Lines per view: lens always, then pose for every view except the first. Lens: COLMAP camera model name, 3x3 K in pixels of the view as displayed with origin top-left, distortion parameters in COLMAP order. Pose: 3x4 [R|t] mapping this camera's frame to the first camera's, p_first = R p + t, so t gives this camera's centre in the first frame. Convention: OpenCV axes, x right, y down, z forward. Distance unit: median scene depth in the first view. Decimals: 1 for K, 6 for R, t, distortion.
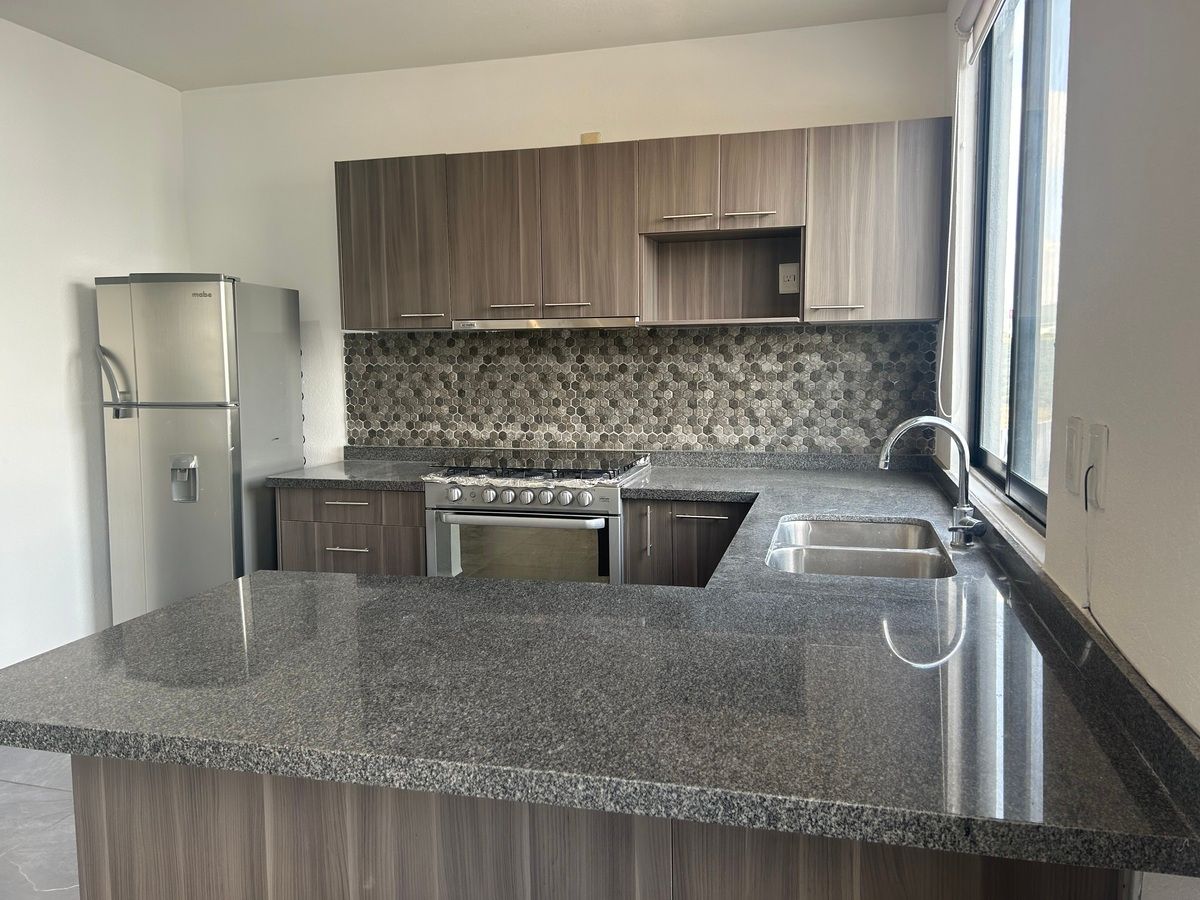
lens RADIAL K [[893.0, 0, 598.0], [0, 893.0, 443.3], [0, 0, 1]] dist [0.043401, -0.000136]
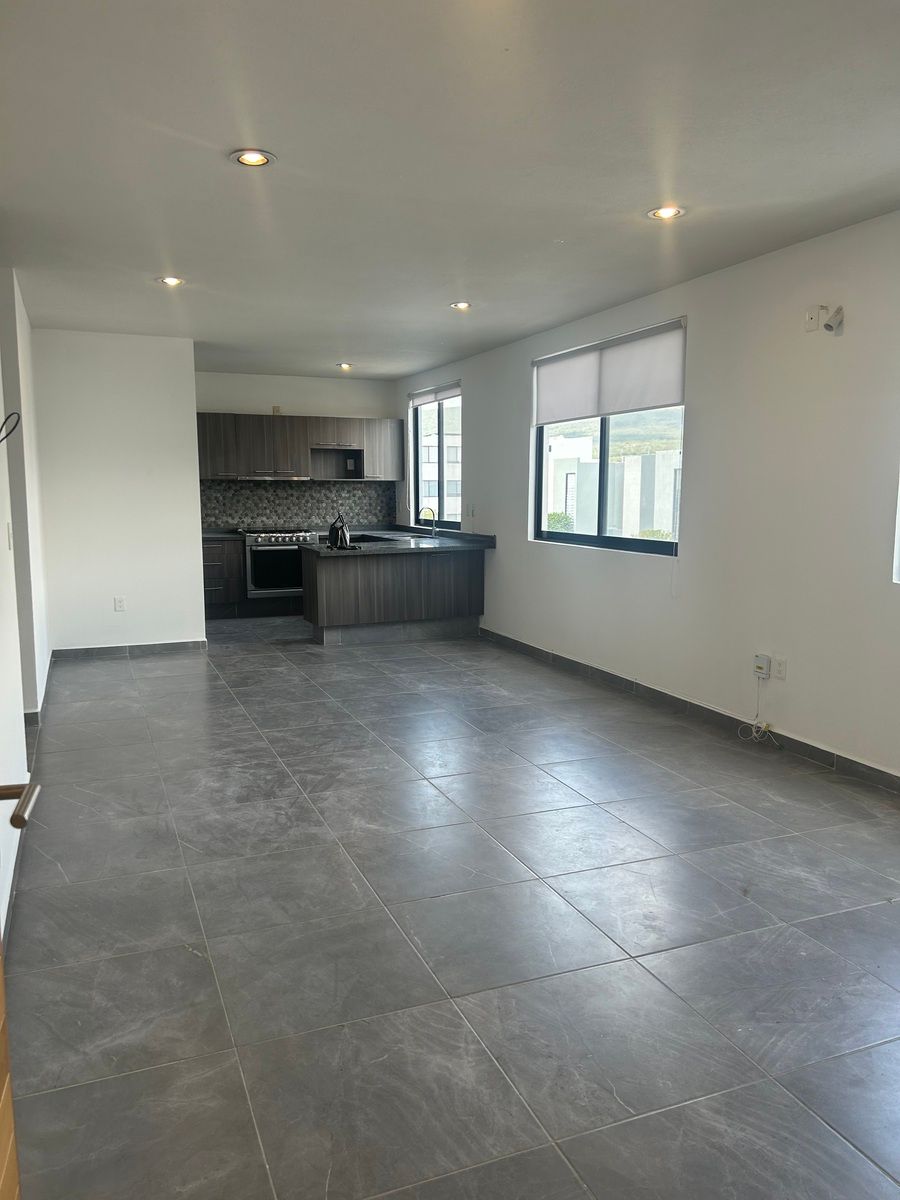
lens RADIAL K [[893.0, 0, 448.5], [0, 893.0, 601.5], [0, 0, 1]] dist [0.043401, -0.000136]
pose [[0.794740, -0.068369, 0.603086, -1.246883], [0.043621, 0.997500, 0.055598, 0.105804], [-0.605380, -0.017879, 0.795736, -1.425994]]
